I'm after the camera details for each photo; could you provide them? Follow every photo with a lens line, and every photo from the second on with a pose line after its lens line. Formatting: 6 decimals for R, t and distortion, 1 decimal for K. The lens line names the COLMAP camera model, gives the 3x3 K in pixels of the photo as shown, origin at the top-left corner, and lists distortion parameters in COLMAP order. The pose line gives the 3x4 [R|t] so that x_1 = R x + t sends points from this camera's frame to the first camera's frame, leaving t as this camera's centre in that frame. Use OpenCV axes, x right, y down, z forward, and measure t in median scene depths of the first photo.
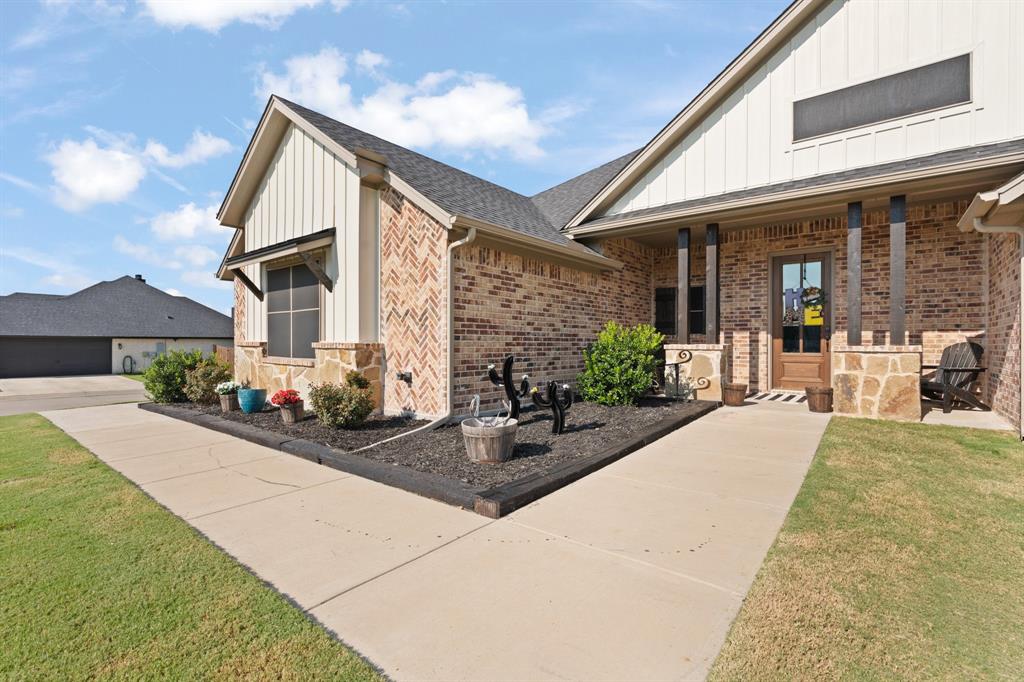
lens RADIAL K [[457.2, 0, 515.6], [0, 457.2, 331.4], [0, 0, 1]] dist [-0.002334, 0.000284]
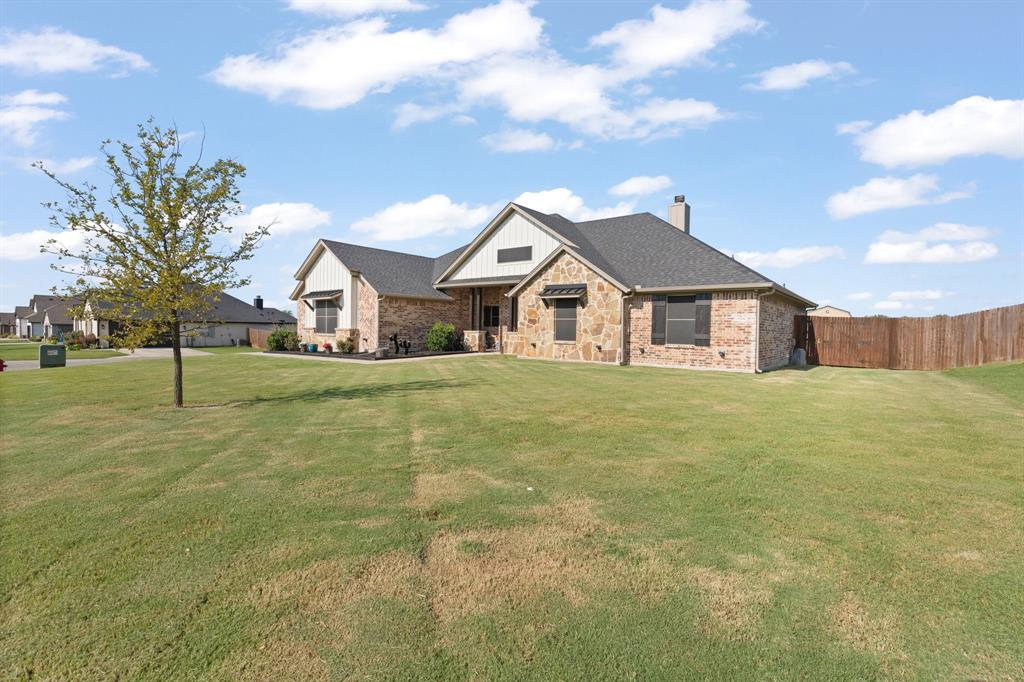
lens RADIAL K [[457.2, 0, 515.6], [0, 457.2, 331.4], [0, 0, 1]] dist [-0.002334, 0.000284]
pose [[0.999810, 0.015416, 0.011950, 0.708456], [-0.015736, 0.999509, 0.027113, -0.054190], [-0.011526, -0.027296, 0.999561, -2.026171]]
